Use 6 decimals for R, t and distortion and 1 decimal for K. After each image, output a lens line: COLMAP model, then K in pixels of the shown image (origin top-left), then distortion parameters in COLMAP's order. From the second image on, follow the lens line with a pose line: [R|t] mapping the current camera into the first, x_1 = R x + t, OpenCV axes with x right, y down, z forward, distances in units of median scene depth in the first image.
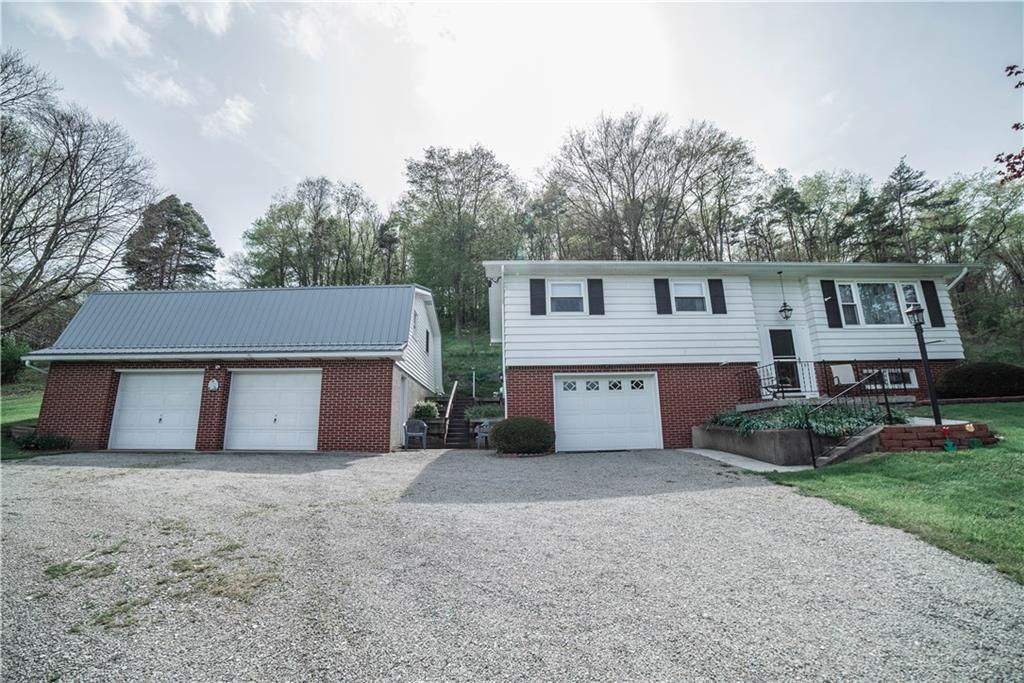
lens RADIAL K [[426.0, 0, 512.0], [0, 426.0, 341.5], [0, 0, 1]] dist [-0.106625, 0.040083]
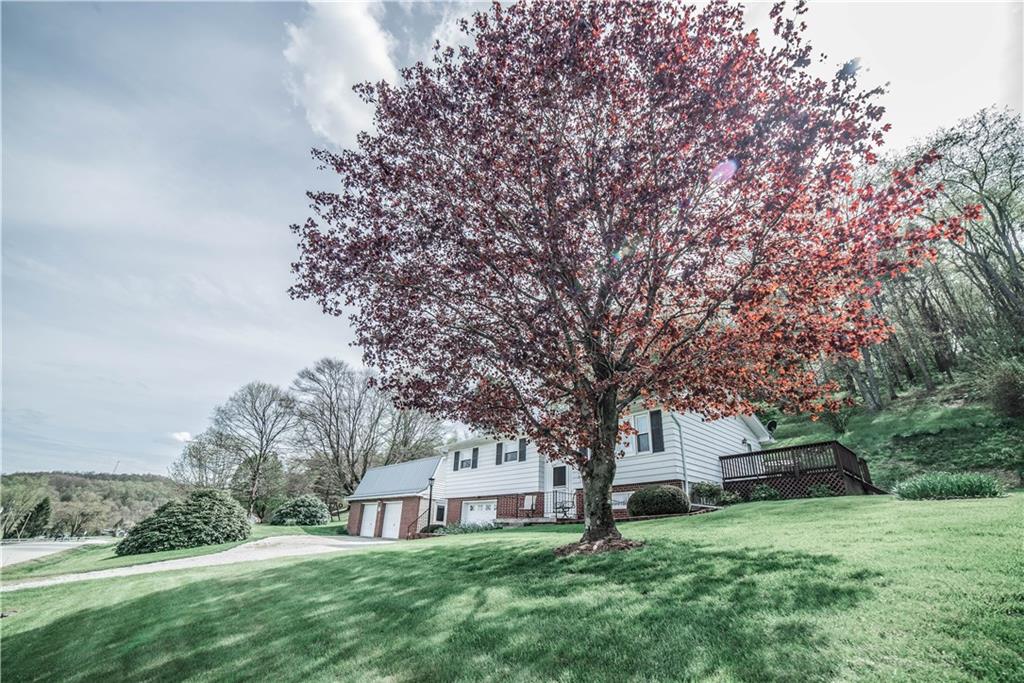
lens RADIAL K [[426.0, 0, 512.0], [0, 426.0, 341.5], [0, 0, 1]] dist [-0.106625, 0.040083]
pose [[0.686274, -0.281898, -0.670493, 1.635288], [0.084402, 0.946476, -0.311543, 0.001059], [0.722429, 0.157213, 0.673335, -0.201072]]
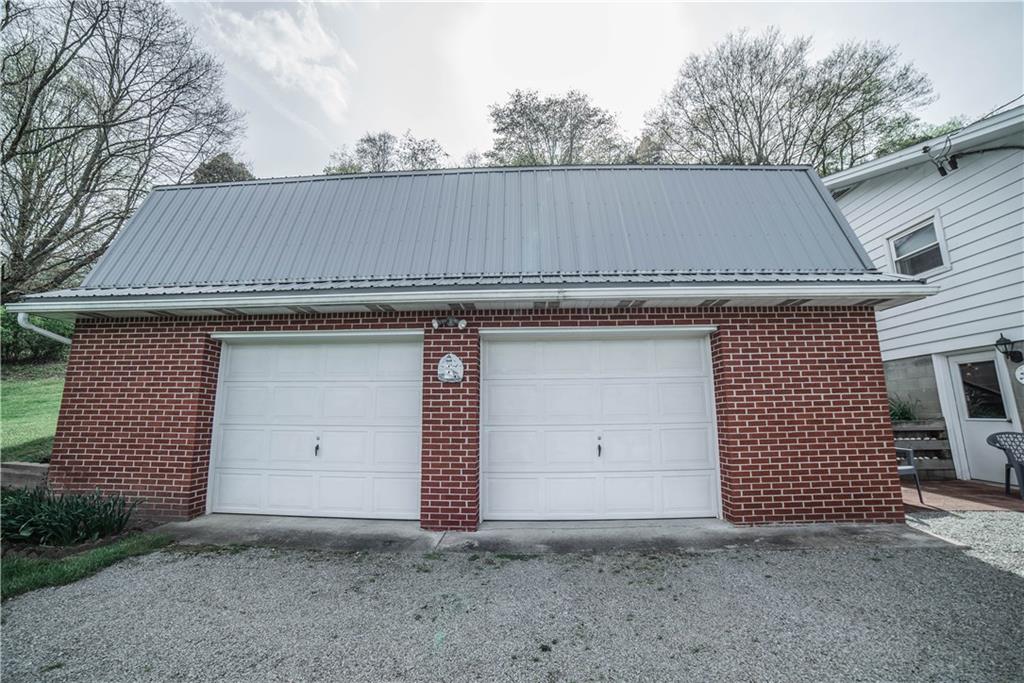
lens RADIAL K [[419.1, 0, 521.6], [0, 419.1, 336.9], [0, 0, 1]] dist [-0.101063, 0.036847]
pose [[0.998995, -0.001417, -0.044804, -0.636249], [0.003241, 0.999168, 0.040663, 0.057527], [0.044709, -0.040767, 0.998168, 0.576499]]
